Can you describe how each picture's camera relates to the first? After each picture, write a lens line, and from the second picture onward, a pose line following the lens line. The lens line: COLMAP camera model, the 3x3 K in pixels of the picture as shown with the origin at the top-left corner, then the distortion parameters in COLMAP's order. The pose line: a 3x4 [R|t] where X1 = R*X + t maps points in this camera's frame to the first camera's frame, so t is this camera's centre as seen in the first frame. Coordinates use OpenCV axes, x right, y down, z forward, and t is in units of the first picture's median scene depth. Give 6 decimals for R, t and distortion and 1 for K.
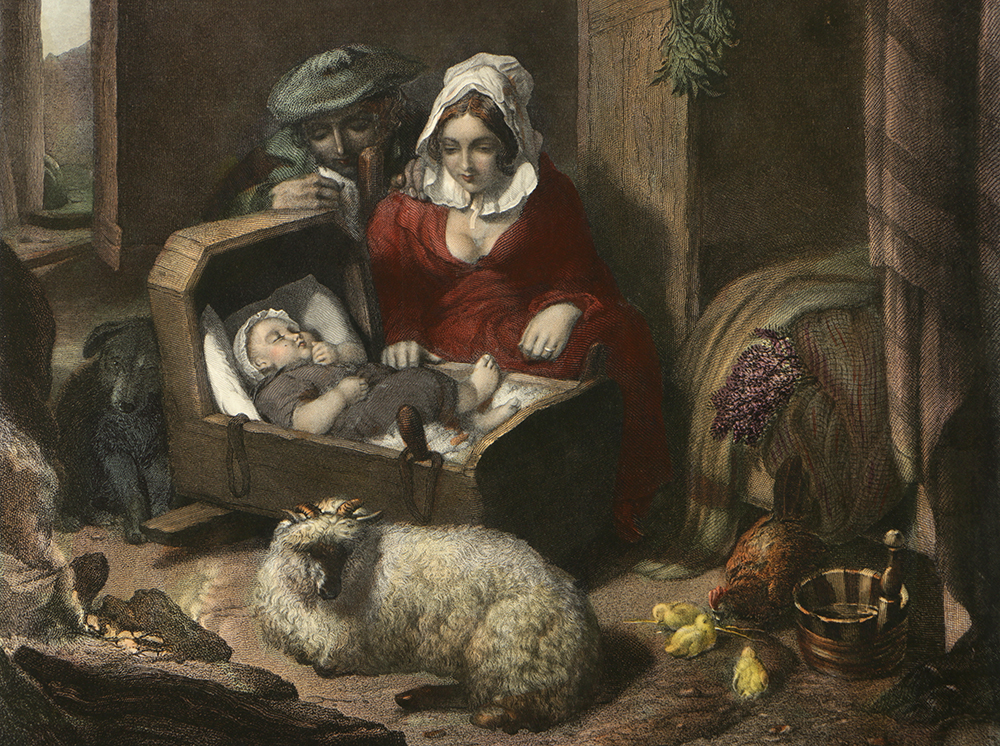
lens RADIAL K [[6058.8, 0, 475.8], [0, 6058.8, 377.7], [0, 0, 1]] dist [1.693412, 0.000000]
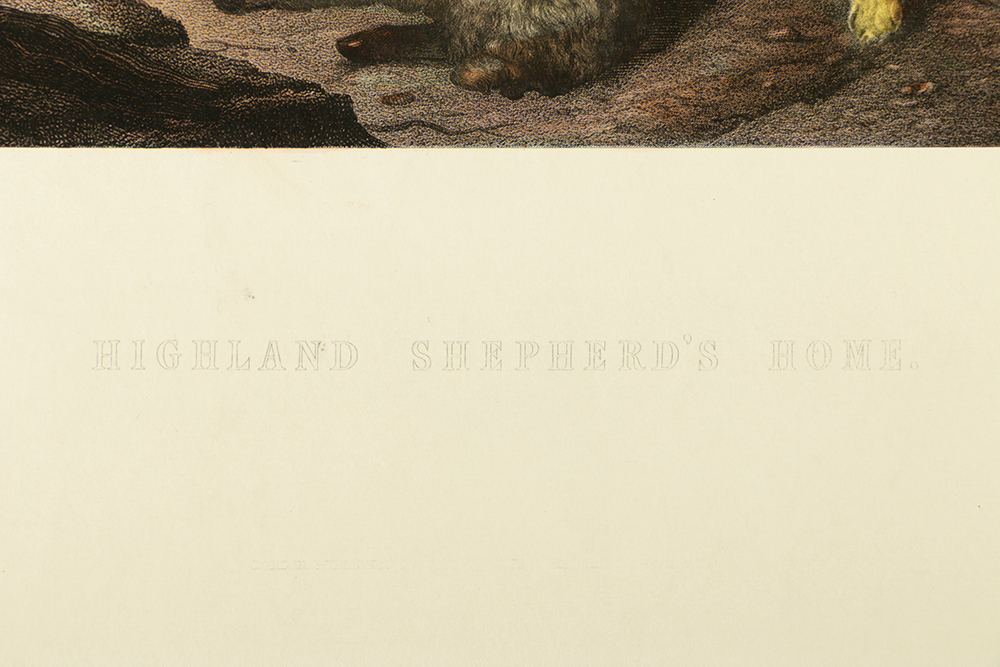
lens RADIAL K [[3397.4, 0, 499.5], [0, 3397.4, 335.1], [0, 0, 1]] dist [0.264977, 0.000000]
pose [[0.998929, -0.004850, 0.046015, -0.012759], [-0.001361, 0.990980, 0.134002, 0.034427], [-0.046250, -0.133921, 0.989912, 0.631287]]
